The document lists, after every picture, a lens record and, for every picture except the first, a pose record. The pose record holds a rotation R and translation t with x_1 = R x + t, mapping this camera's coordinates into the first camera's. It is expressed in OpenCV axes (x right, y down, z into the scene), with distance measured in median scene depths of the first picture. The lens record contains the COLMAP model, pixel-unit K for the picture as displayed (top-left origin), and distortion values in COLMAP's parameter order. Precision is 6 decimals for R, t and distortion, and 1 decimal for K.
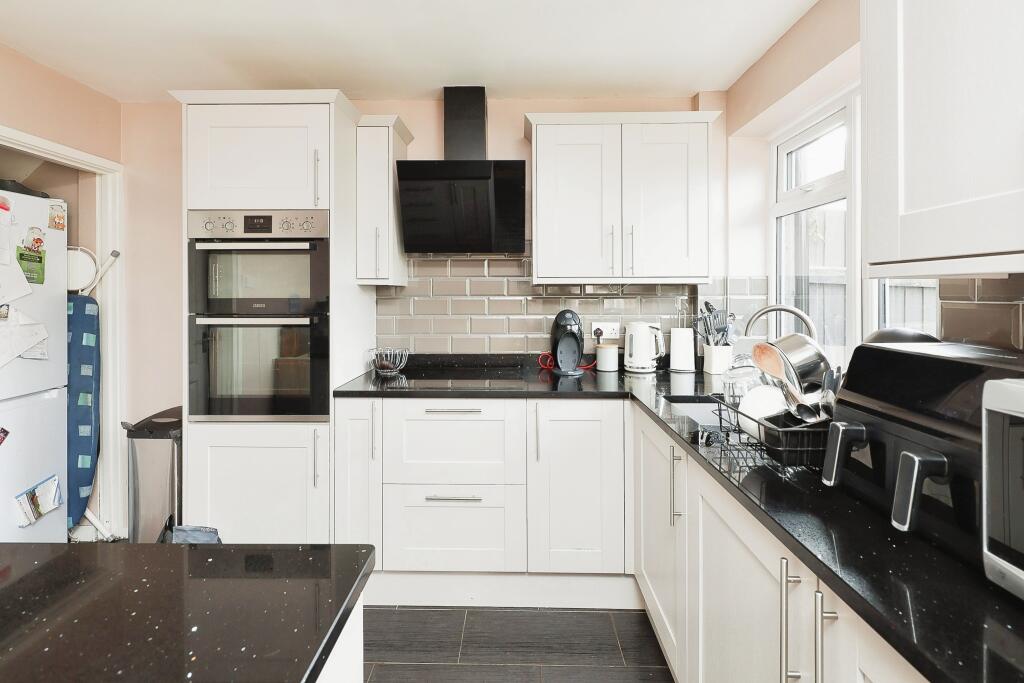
lens RADIAL K [[496.2, 0, 510.9], [0, 496.2, 290.6], [0, 0, 1]] dist [-0.000450, -0.003459]
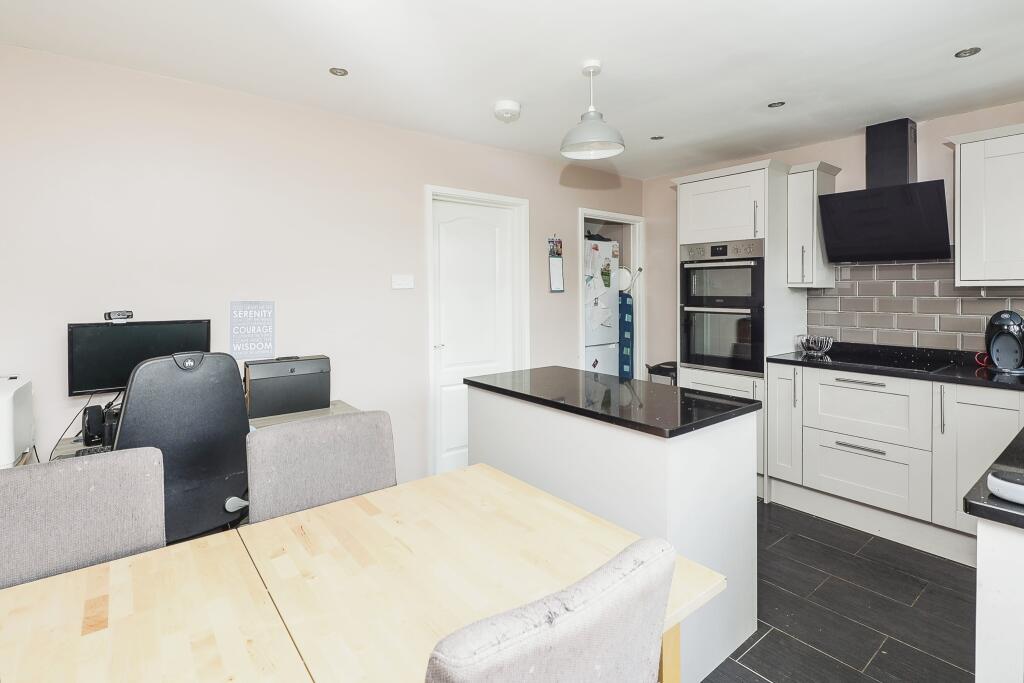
lens RADIAL K [[496.2, 0, 488.6], [0, 496.2, 288.2], [0, 0, 1]] dist [-0.000450, -0.003459]
pose [[0.599085, 0.000199, -0.800686, 0.306992], [0.002190, 0.999996, 0.001887, -0.013876], [0.800683, -0.002884, 0.599082, -0.523396]]
